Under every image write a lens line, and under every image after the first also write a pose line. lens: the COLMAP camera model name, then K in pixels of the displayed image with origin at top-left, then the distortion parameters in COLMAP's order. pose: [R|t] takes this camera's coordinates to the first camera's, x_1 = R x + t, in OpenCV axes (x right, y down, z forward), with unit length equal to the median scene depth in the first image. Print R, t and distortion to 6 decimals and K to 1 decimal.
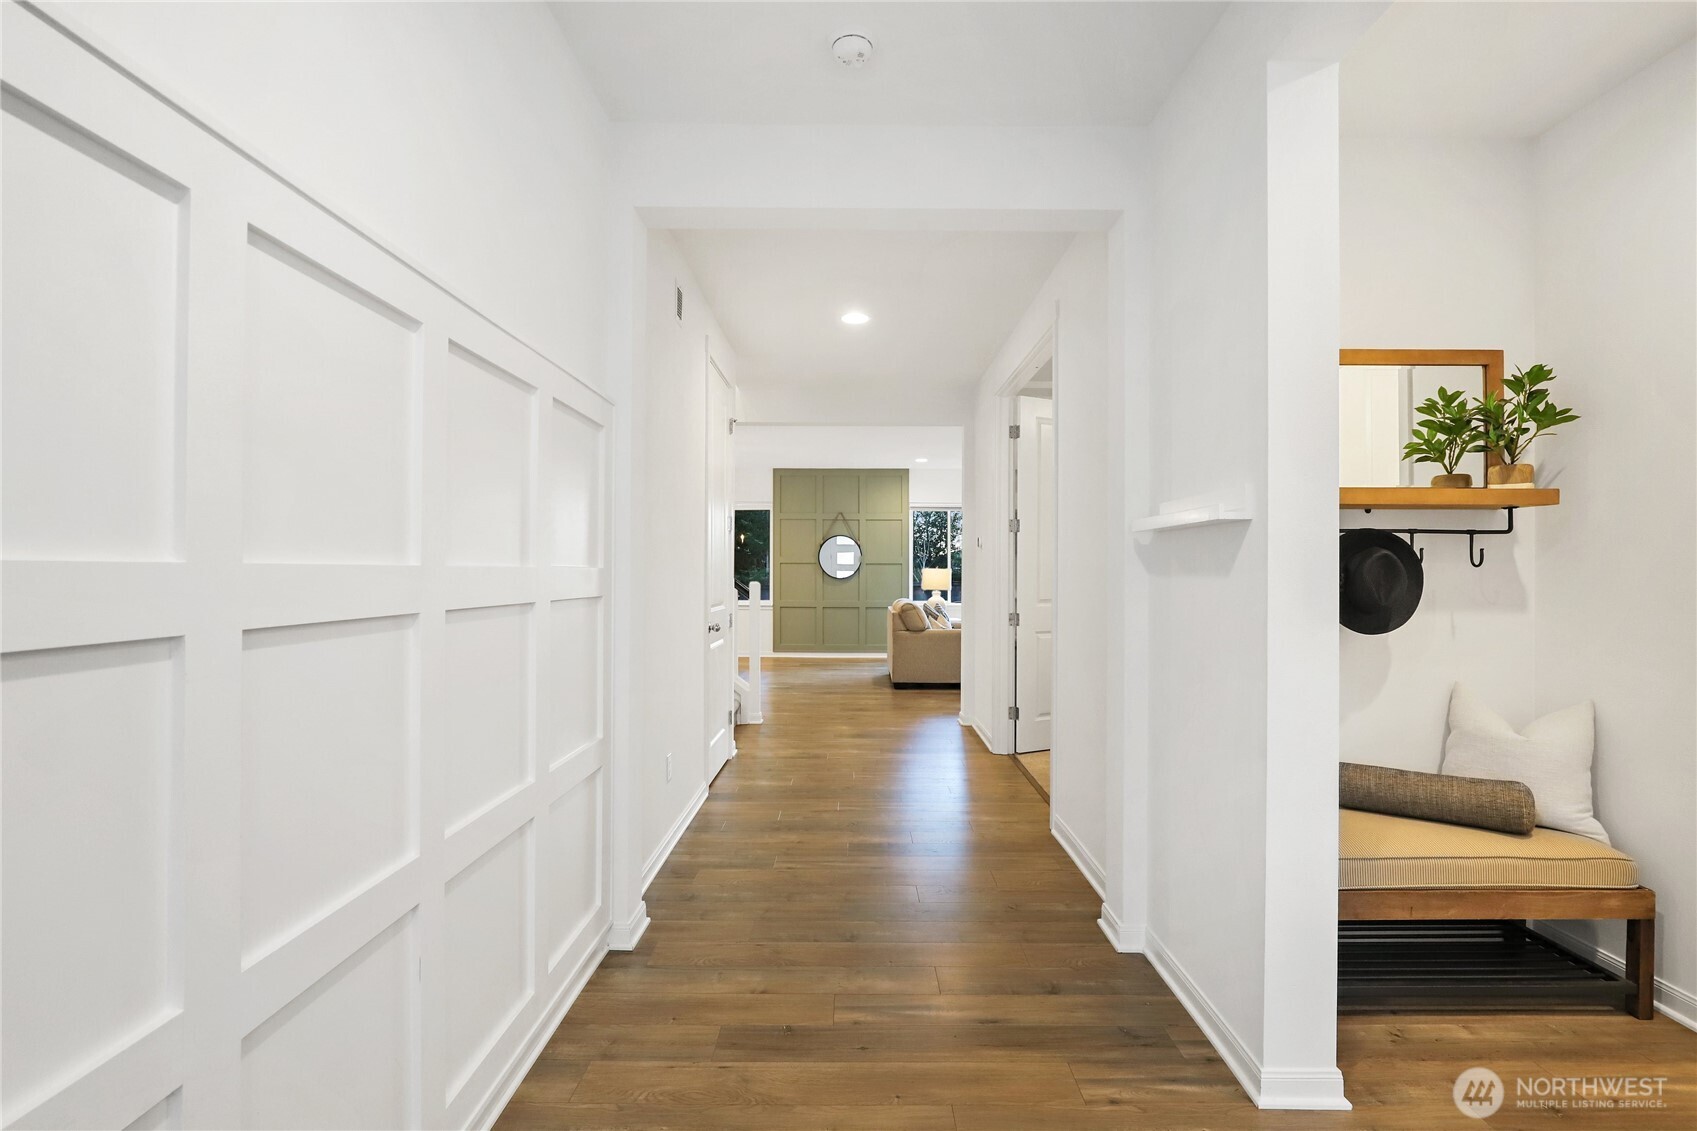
lens RADIAL K [[778.2, 0, 853.3], [0, 778.2, 568.5], [0, 0, 1]] dist [-0.030724, 0.006052]
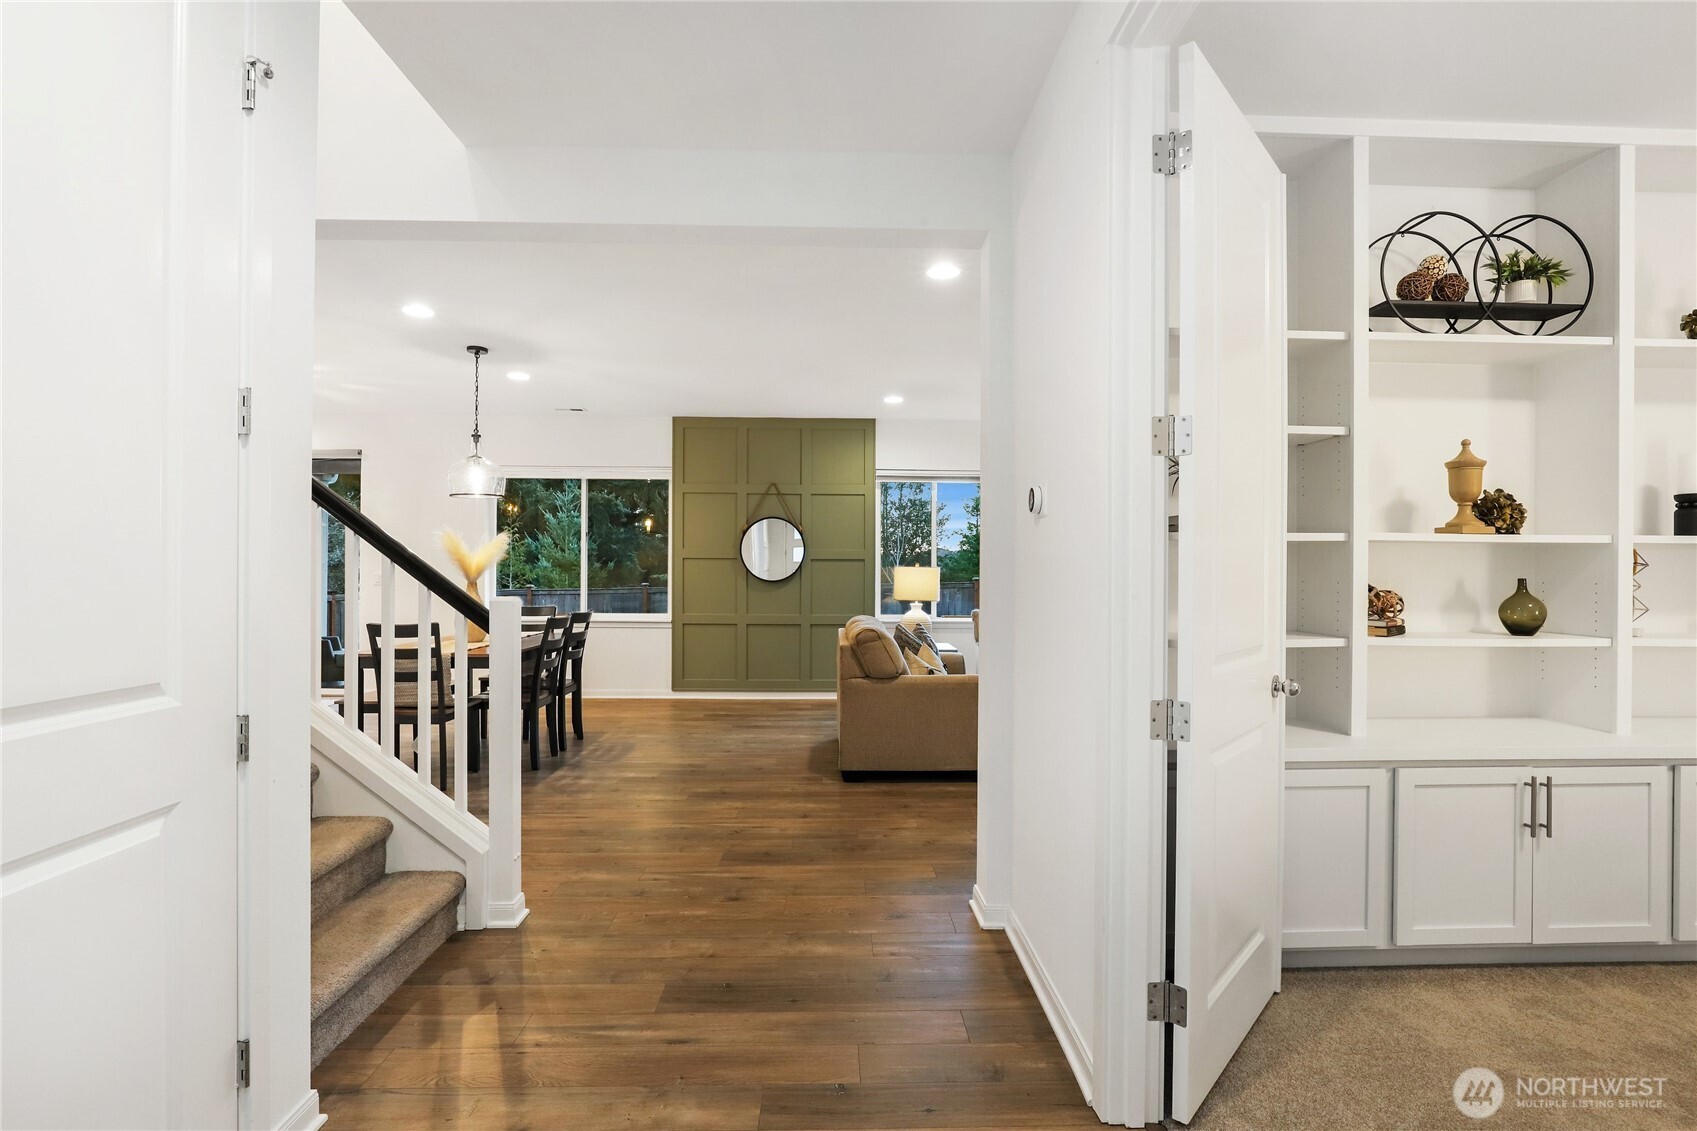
lens RADIAL K [[793.2, 0, 847.8], [0, 793.2, 569.7], [0, 0, 1]] dist [-0.005107, -0.000121]
pose [[0.999613, 0.003125, 0.027632, 0.031172], [-0.003198, 0.999992, 0.002588, 0.000505], [-0.027624, -0.002676, 0.999615, 0.334866]]
